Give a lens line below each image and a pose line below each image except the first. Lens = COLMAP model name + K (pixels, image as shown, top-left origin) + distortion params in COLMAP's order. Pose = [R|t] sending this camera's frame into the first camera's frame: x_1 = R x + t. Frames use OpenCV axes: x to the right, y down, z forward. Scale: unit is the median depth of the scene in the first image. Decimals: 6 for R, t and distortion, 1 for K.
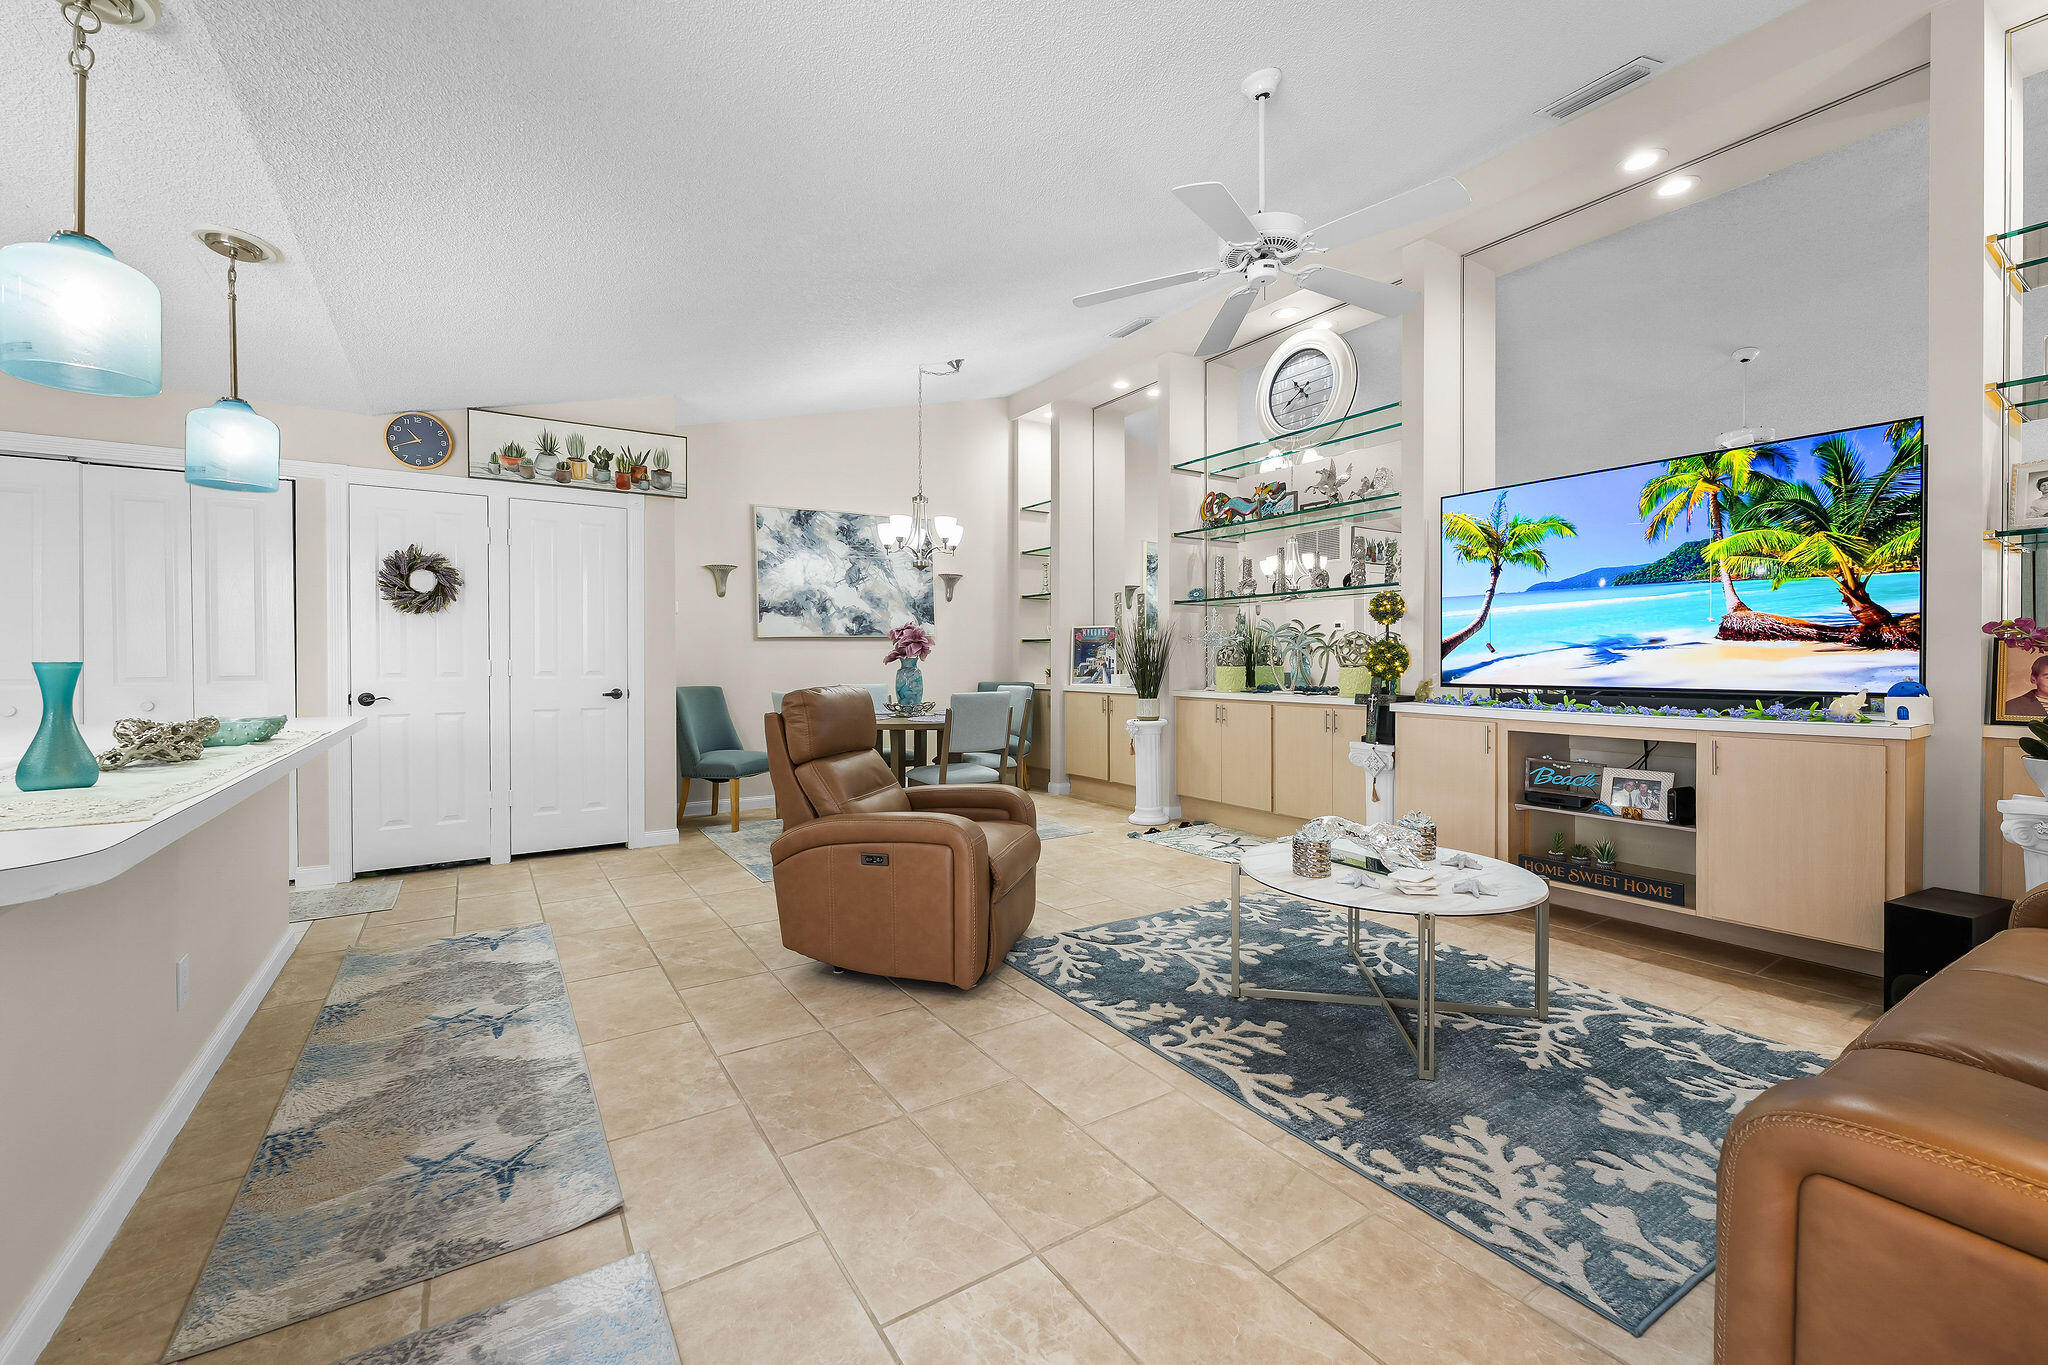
lens RADIAL K [[824.4, 0, 1026.7], [0, 824.4, 674.1], [0, 0, 1]] dist [-0.001505, -0.000186]
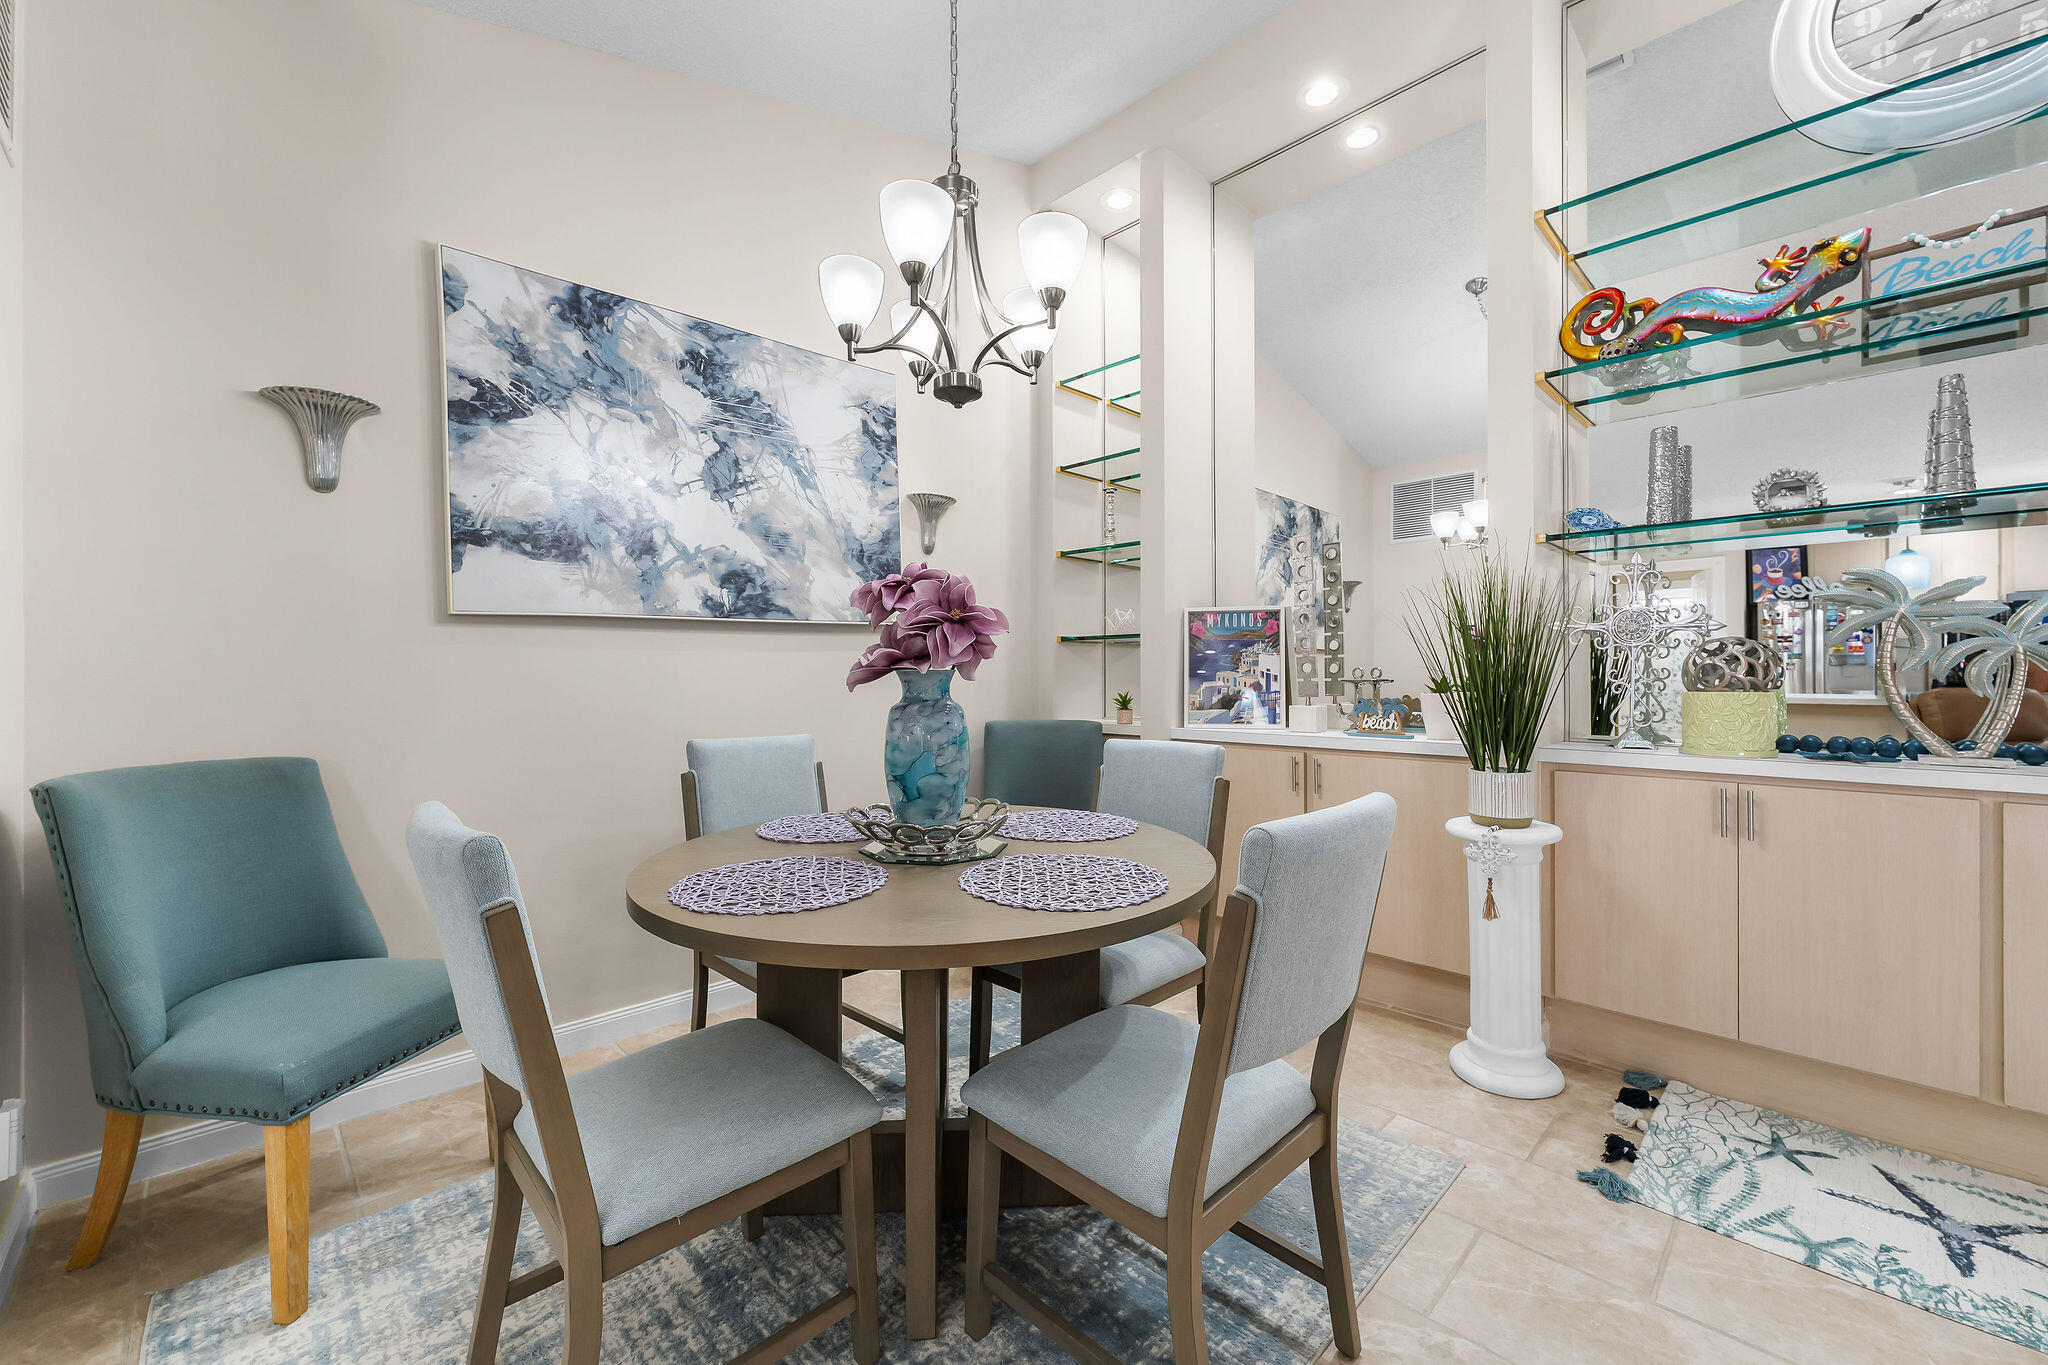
lens RADIAL K [[818.9, 0, 1035.7], [0, 818.9, 683.4], [0, 0, 1]] dist [0.000231, -0.000061]
pose [[0.979444, -0.001944, 0.201705, -0.233159], [0.003482, 0.999968, -0.007271, -0.016948], [-0.201684, 0.007824, 0.979419, 0.946294]]
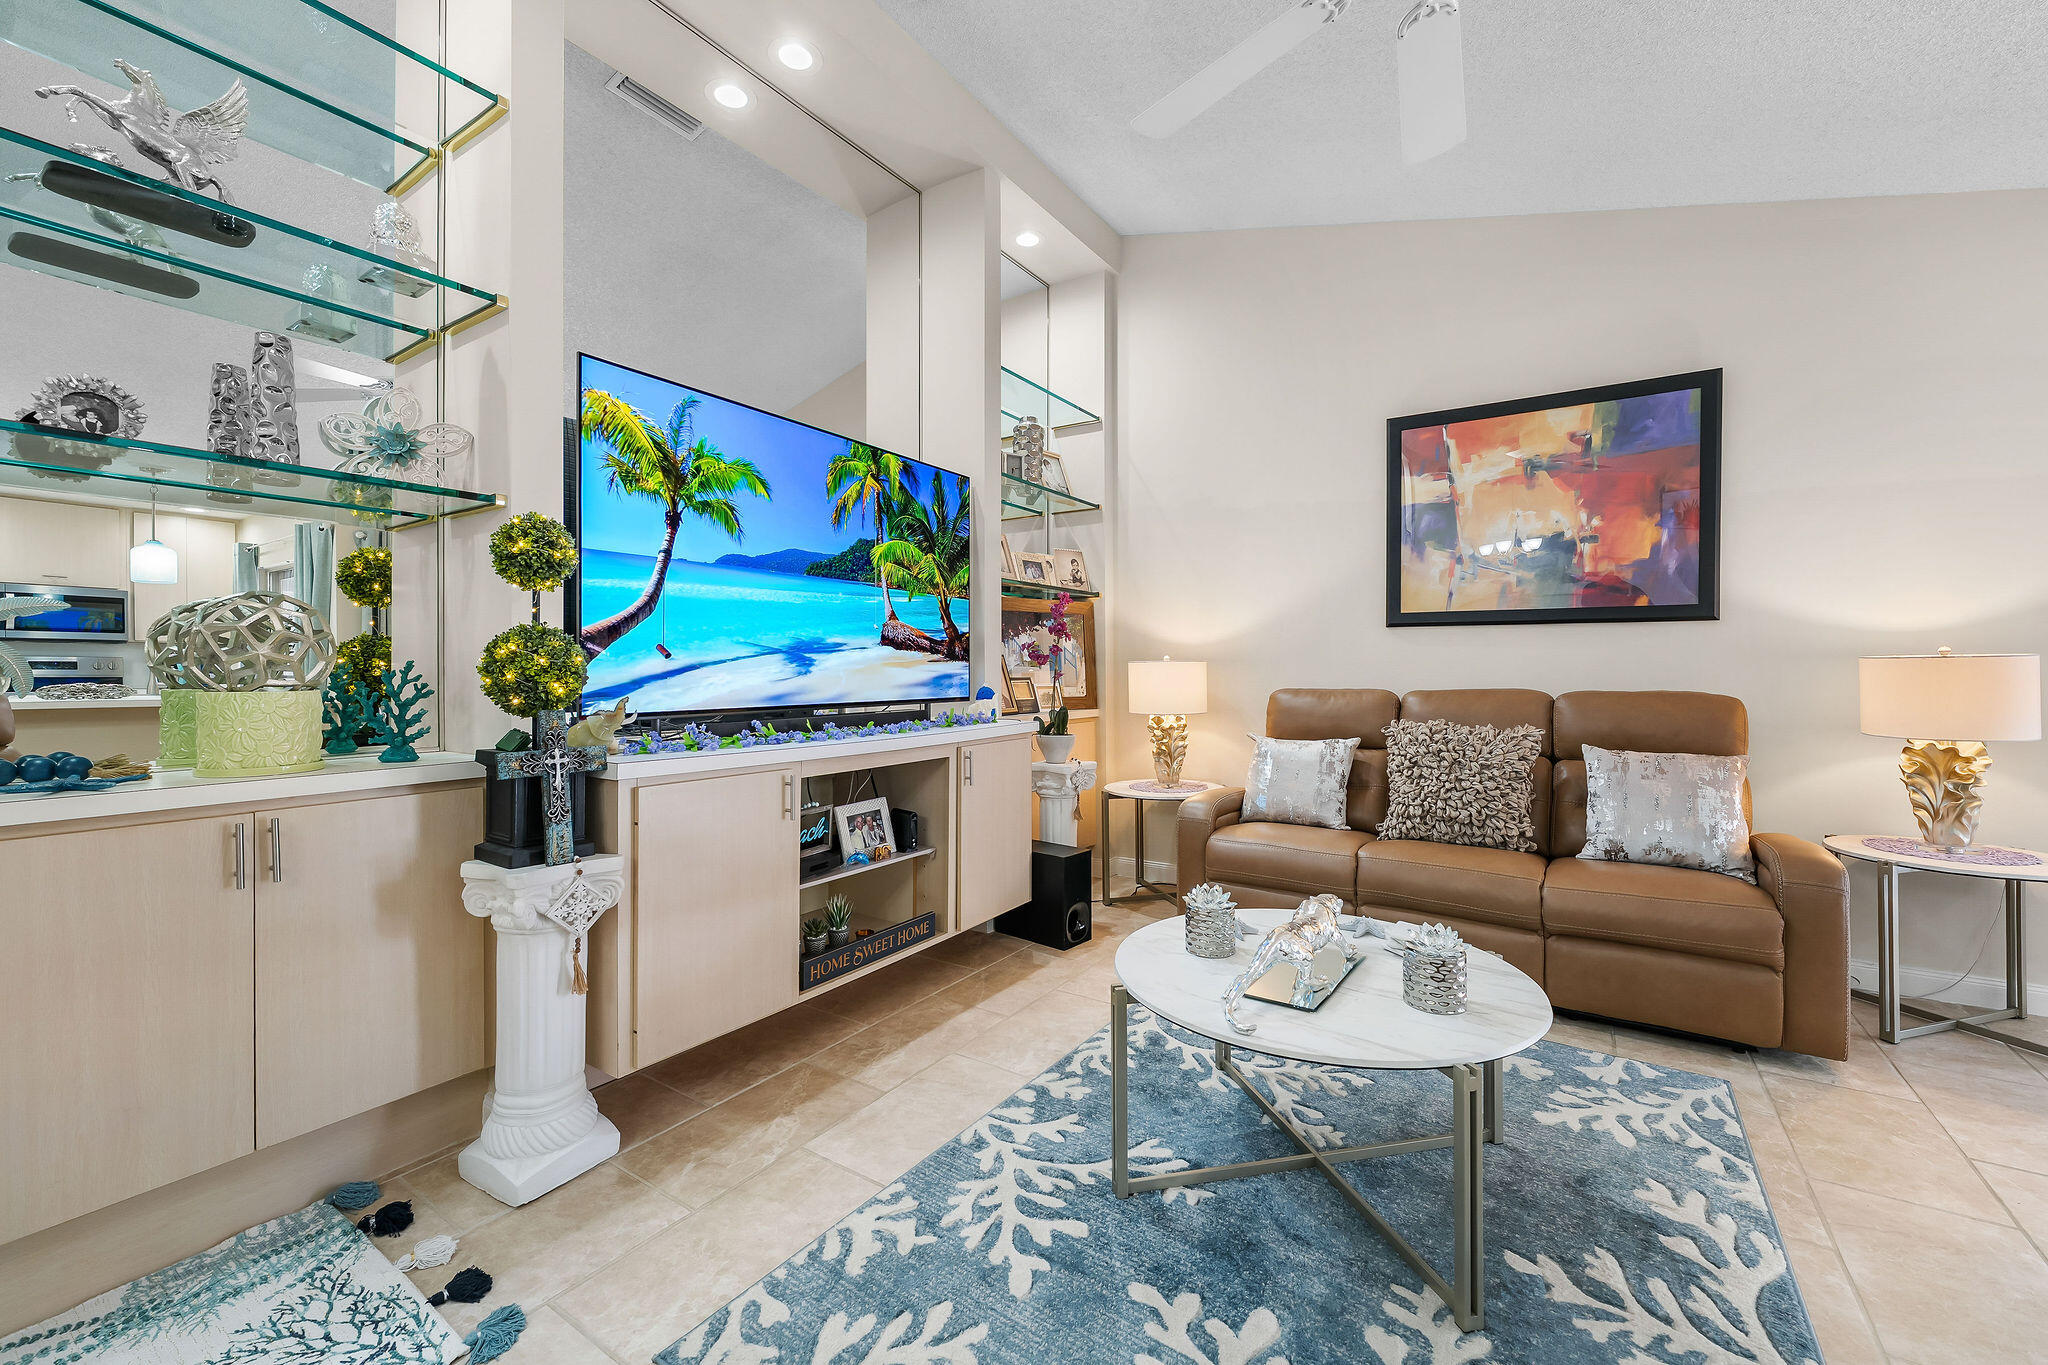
lens RADIAL K [[824.2, 0, 1016.2], [0, 824.2, 667.3], [0, 0, 1]] dist [-0.000494, 0.000079]
pose [[-0.388308, 0.003496, 0.921523, -0.075485], [0.016692, 0.999855, 0.003241, -0.016870], [-0.921379, 0.016640, -0.388310, 1.005310]]
